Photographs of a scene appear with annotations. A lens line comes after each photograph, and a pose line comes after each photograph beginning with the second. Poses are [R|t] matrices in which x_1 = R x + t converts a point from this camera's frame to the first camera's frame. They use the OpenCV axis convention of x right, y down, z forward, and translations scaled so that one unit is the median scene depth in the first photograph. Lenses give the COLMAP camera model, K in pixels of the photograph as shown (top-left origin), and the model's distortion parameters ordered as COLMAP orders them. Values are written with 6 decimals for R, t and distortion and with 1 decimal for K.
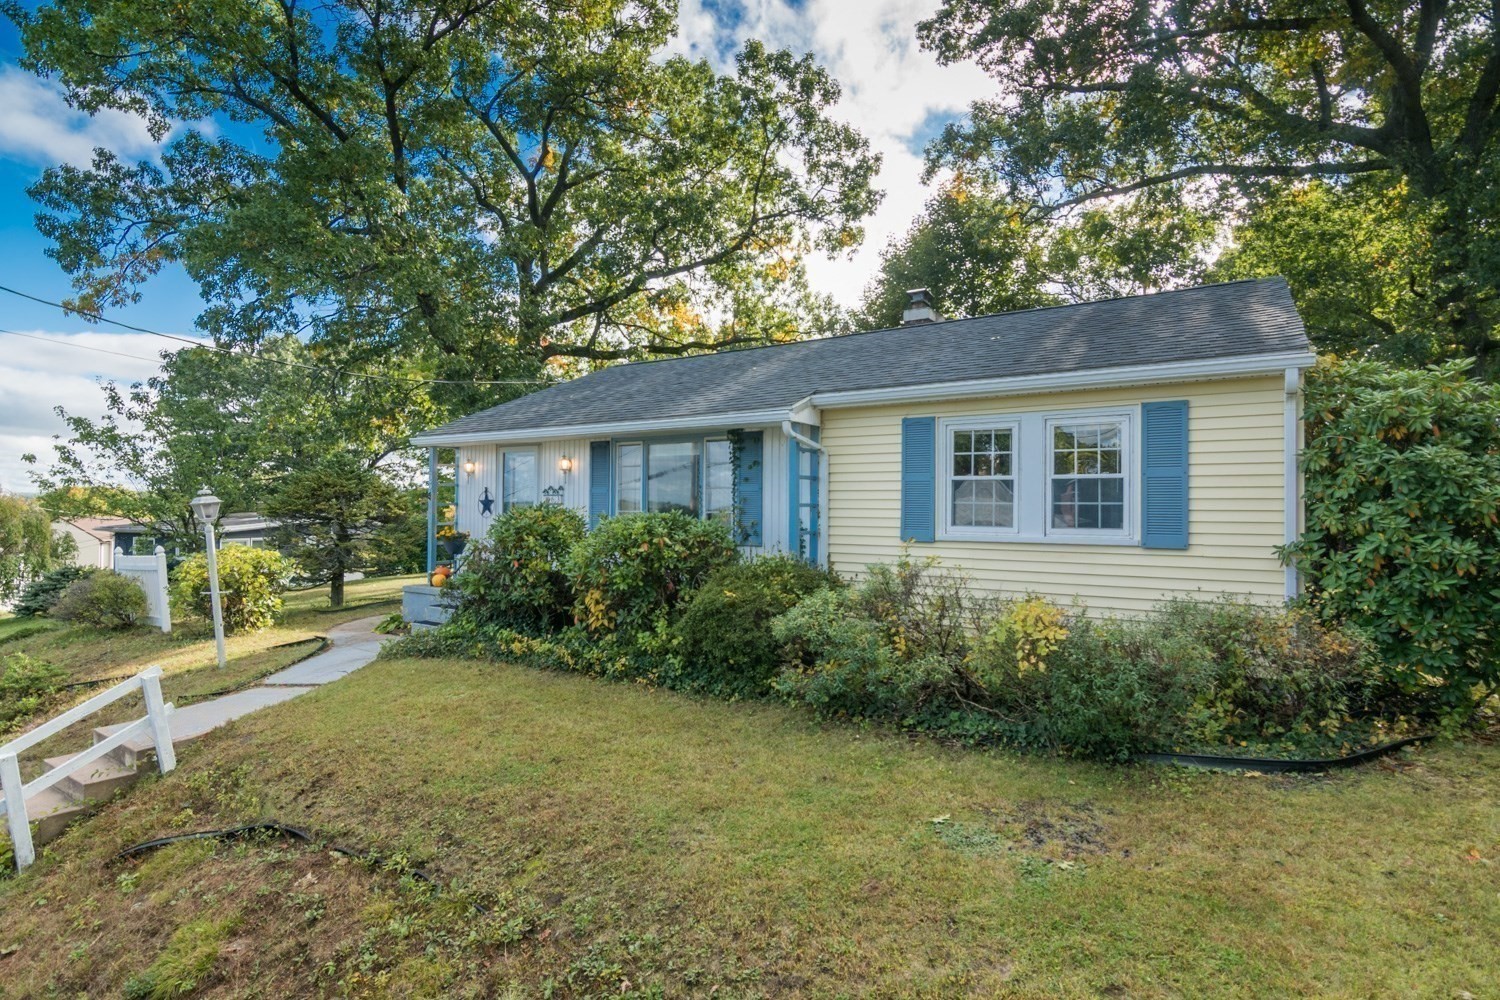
lens RADIAL K [[750.5, 0, 744.9], [0, 750.5, 504.5], [0, 0, 1]] dist [-0.013076, -0.002074]
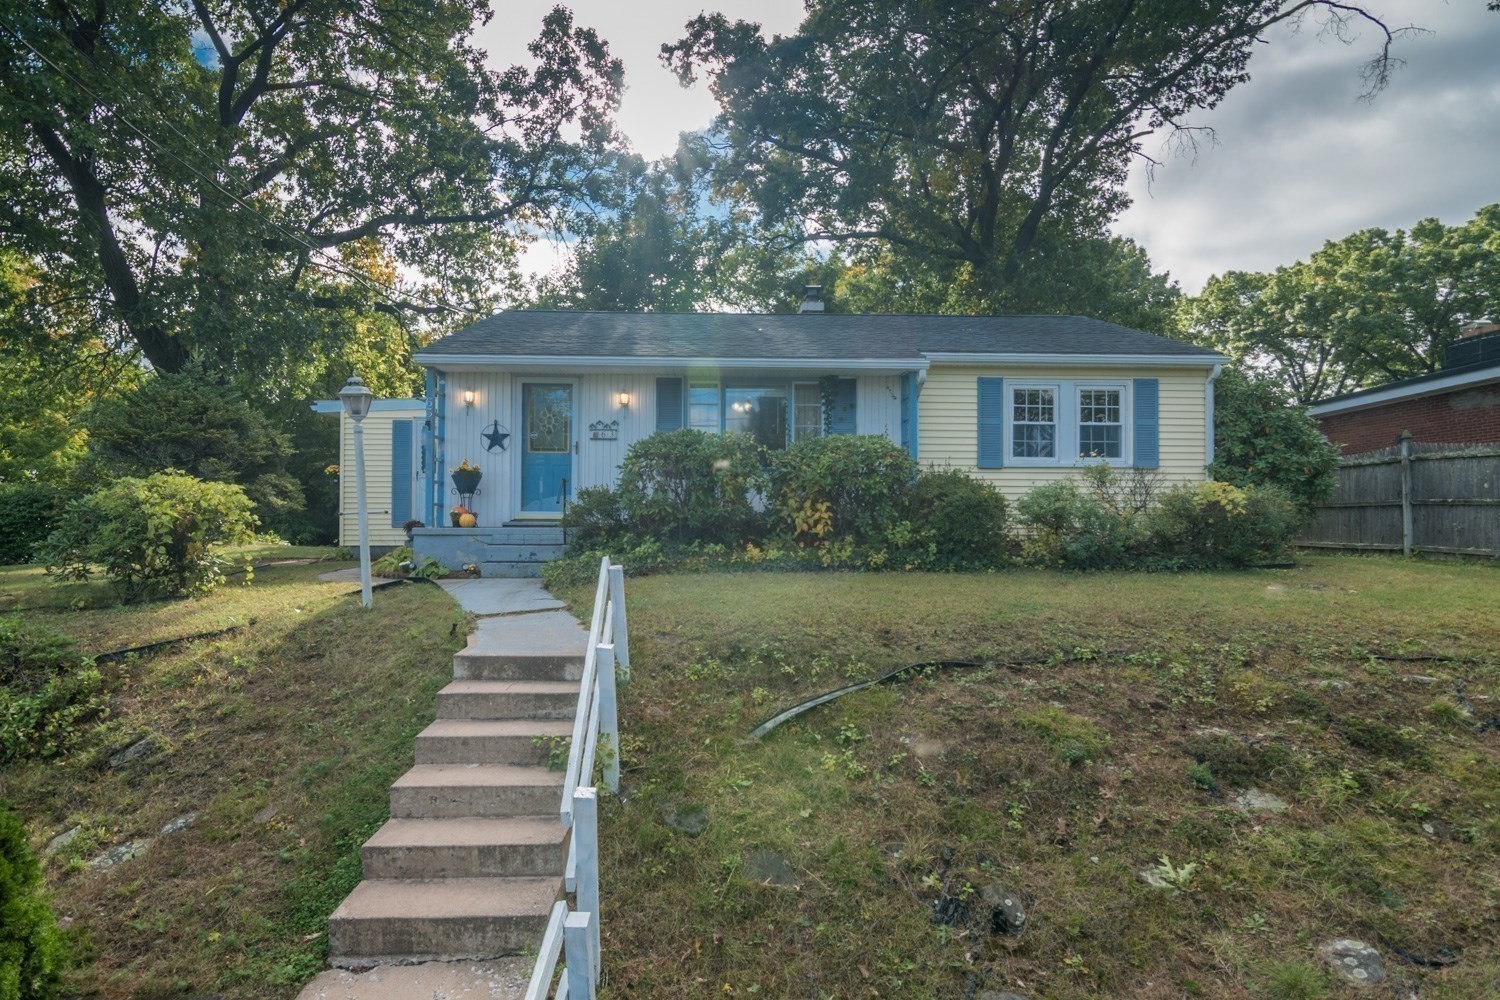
lens RADIAL K [[750.5, 0, 744.9], [0, 750.5, 504.5], [0, 0, 1]] dist [-0.013076, -0.002074]
pose [[0.819304, 0.008679, 0.573294, -0.938380], [-0.000886, 0.999903, -0.013871, 0.138073], [-0.573359, 0.010857, 0.819232, 0.144240]]
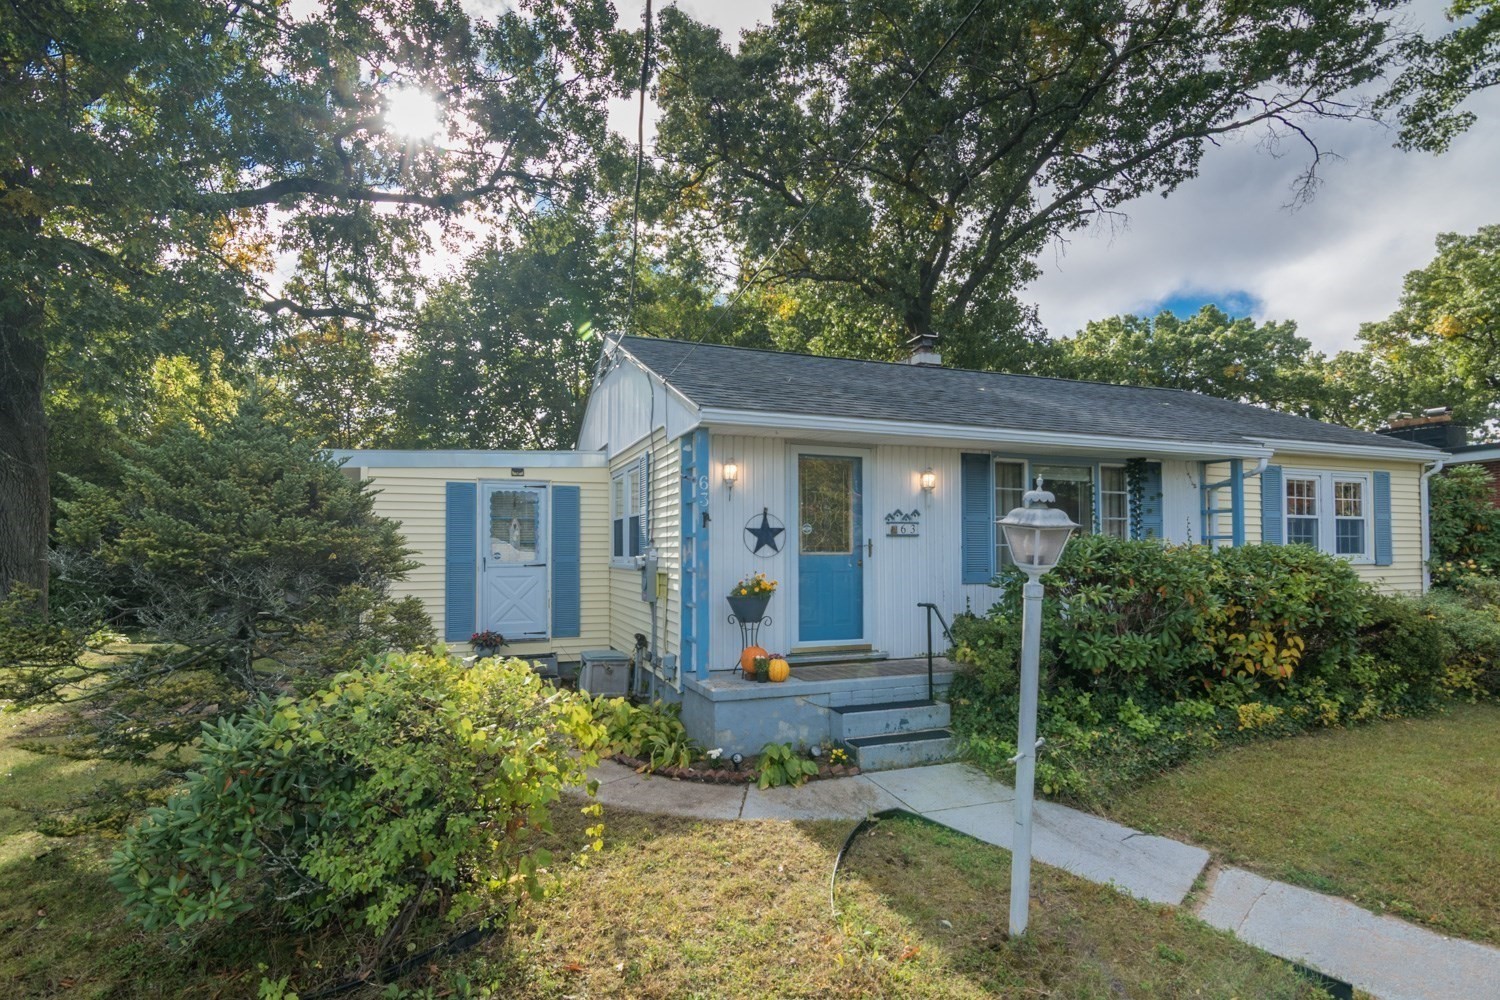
lens RADIAL K [[730.7, 0, 733.7], [0, 730.7, 521.3], [0, 0, 1]] dist [-0.011928, -0.002093]
pose [[0.597805, 0.020768, 0.801373, -1.268618], [0.000022, 0.999664, -0.025923, 0.005407], [-0.801642, 0.015514, 0.597603, 1.022577]]
